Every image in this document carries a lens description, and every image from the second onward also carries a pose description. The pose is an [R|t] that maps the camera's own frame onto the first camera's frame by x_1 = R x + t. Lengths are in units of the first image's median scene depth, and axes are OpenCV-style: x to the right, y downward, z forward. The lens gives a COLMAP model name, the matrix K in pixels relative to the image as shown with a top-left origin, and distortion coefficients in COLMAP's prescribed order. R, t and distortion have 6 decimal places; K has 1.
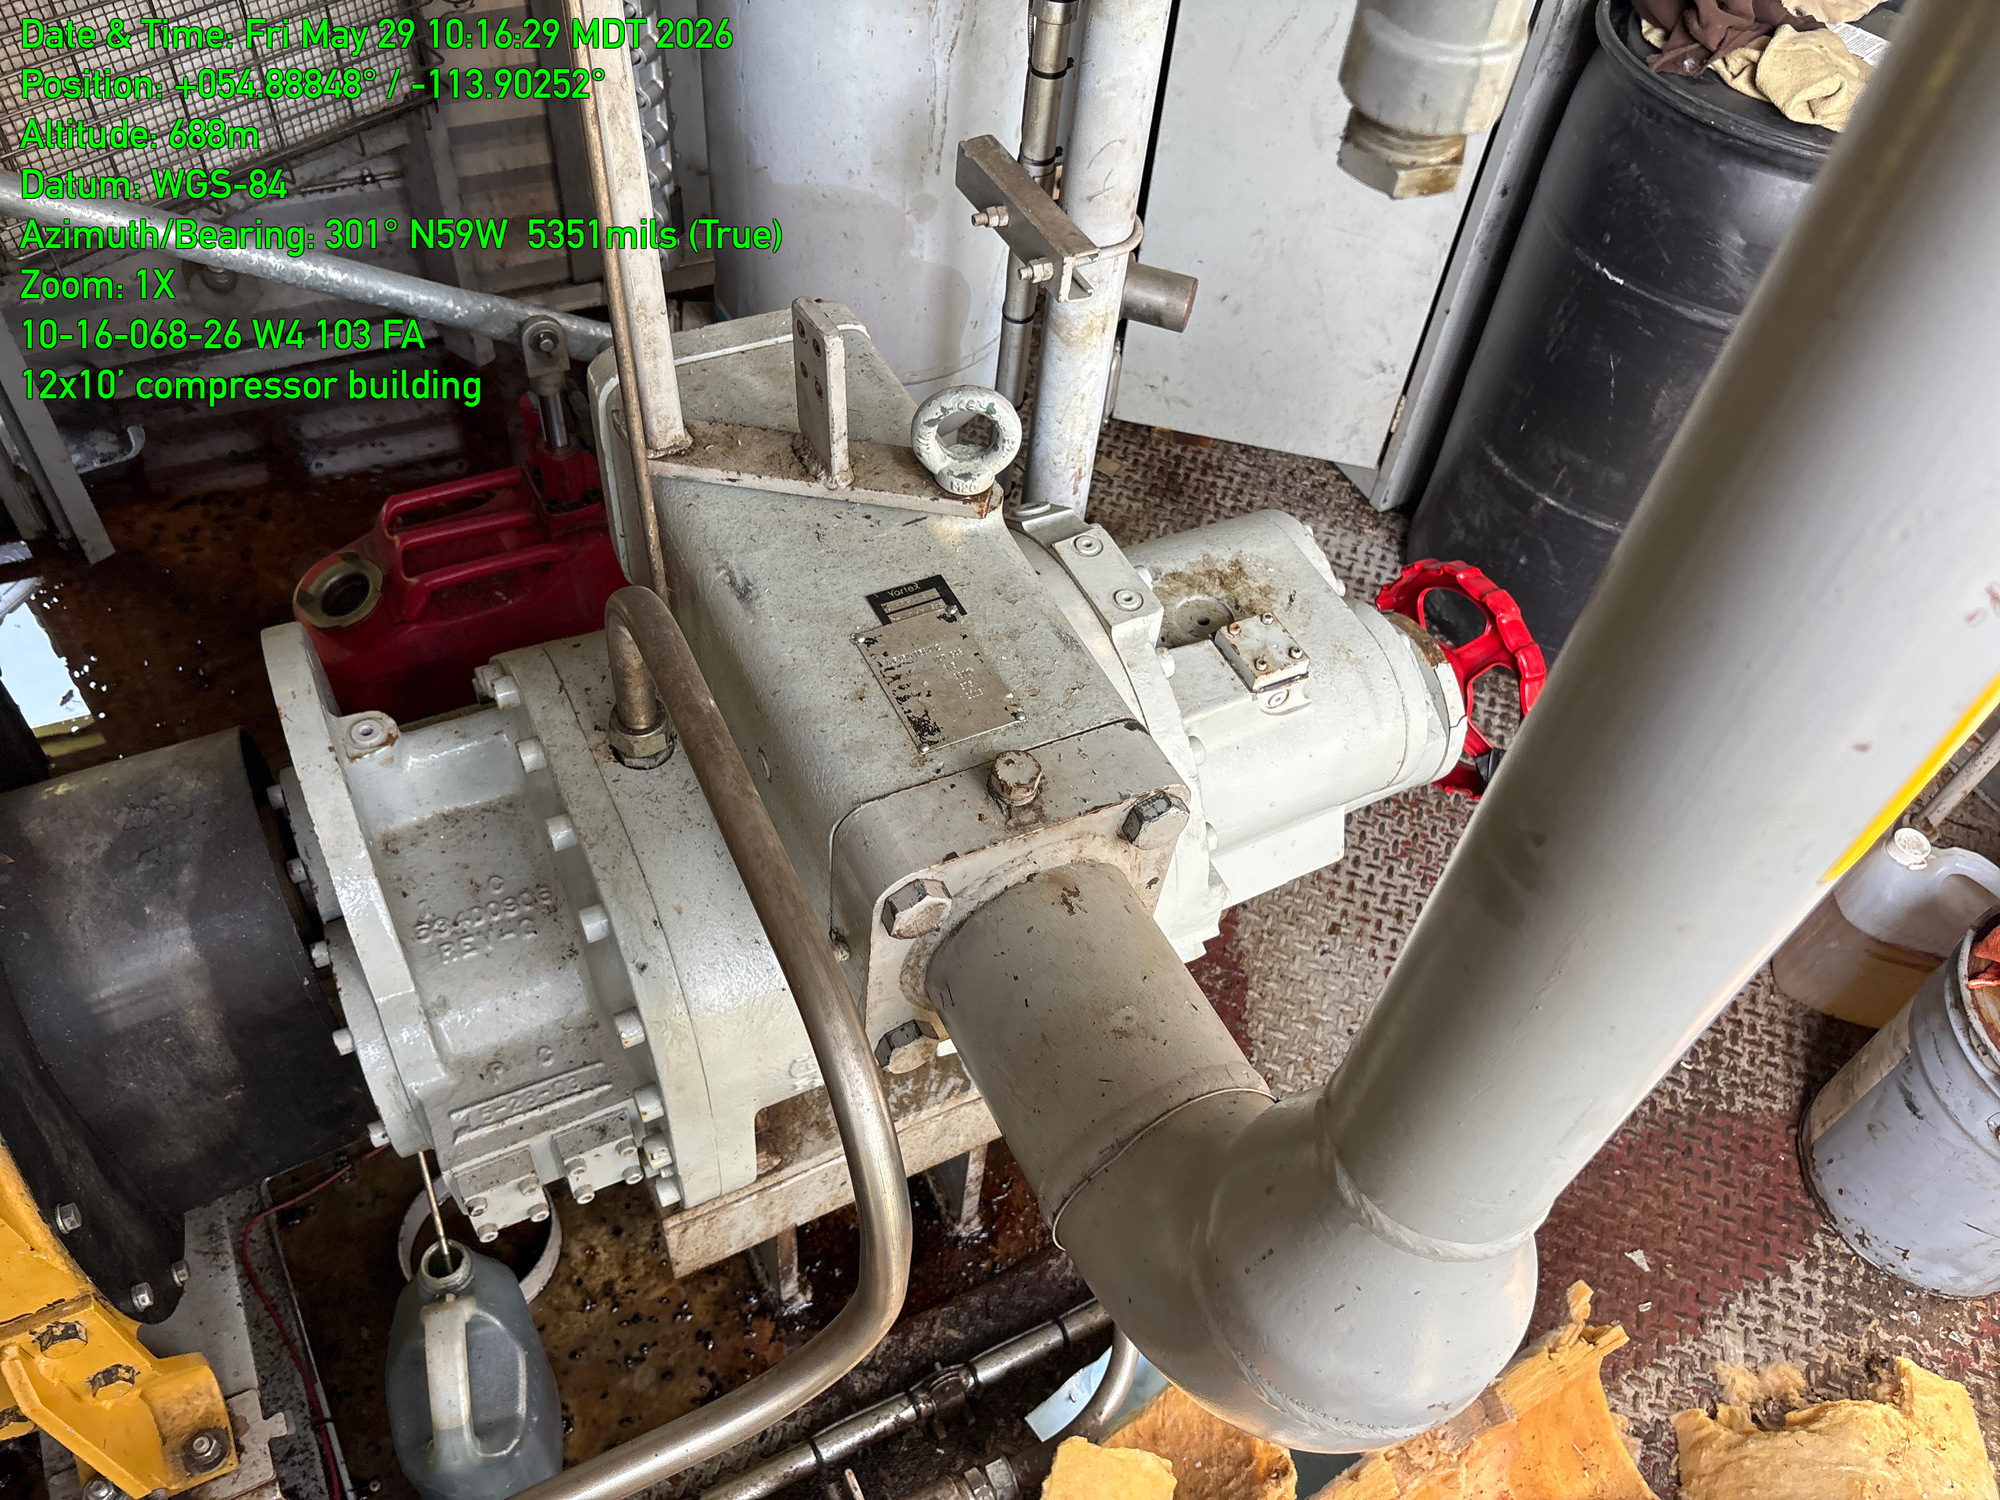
lens RADIAL K [[1528.5, 0, 989.0], [0, 1528.5, 741.6], [0, 0, 1]] dist [0.030030, -0.005077]
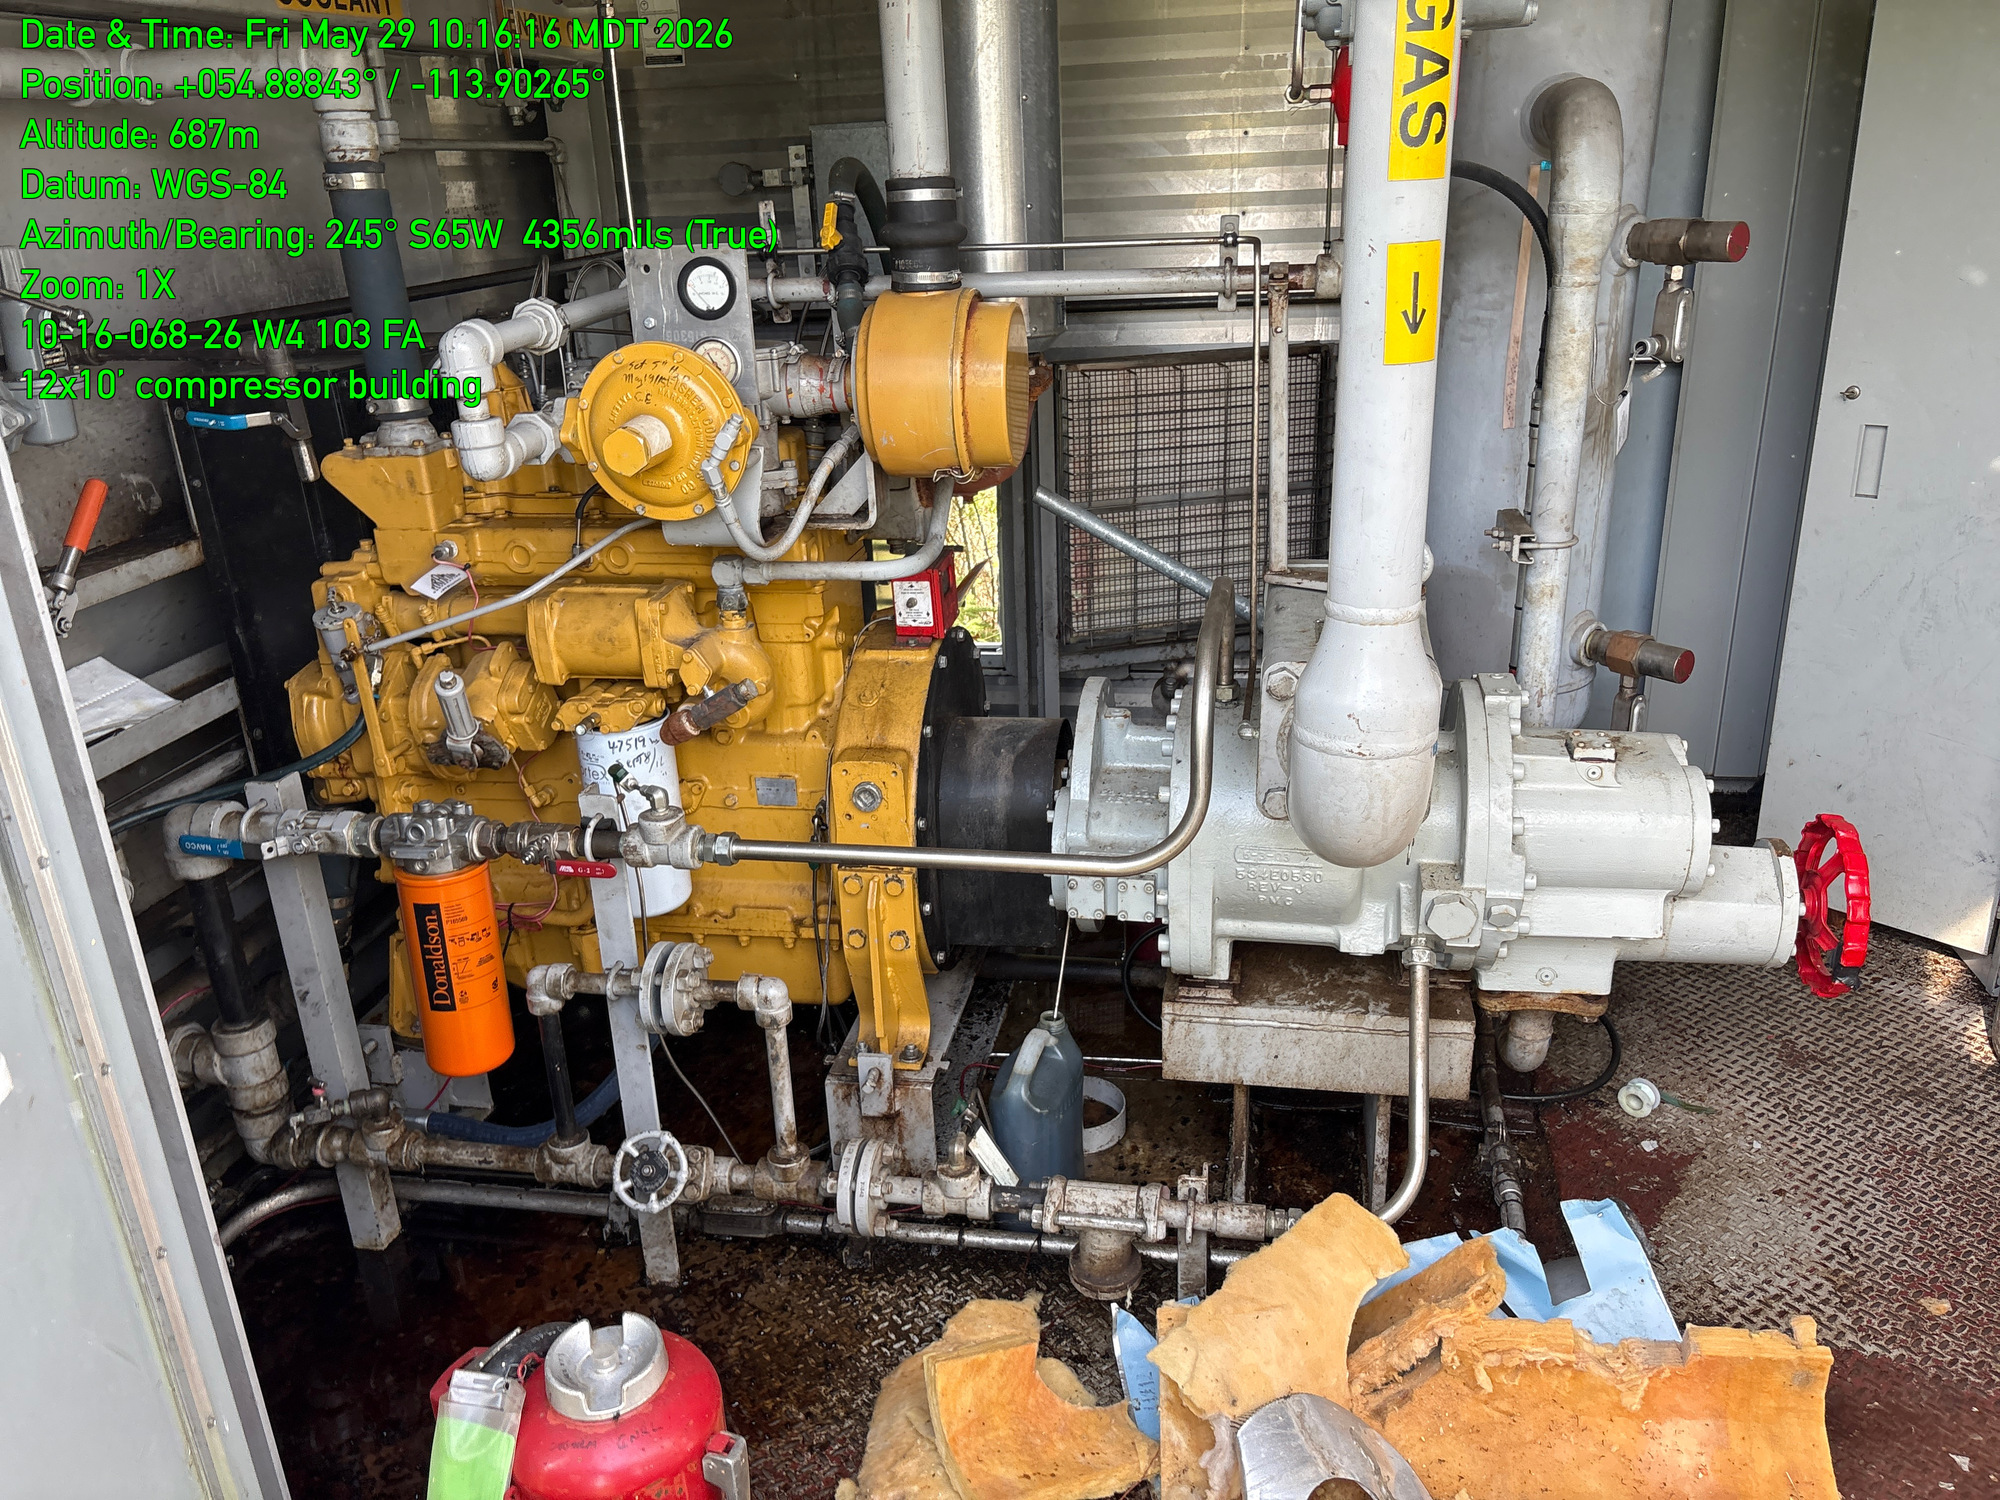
lens RADIAL K [[1528.5, 0, 996.1], [0, 1528.5, 745.0], [0, 0, 1]] dist [0.030030, -0.005077]
pose [[0.794936, 0.110385, -0.596567, 0.730835], [-0.396044, 0.839310, -0.372435, 0.904118], [0.459593, 0.532328, 0.710915, -0.536913]]
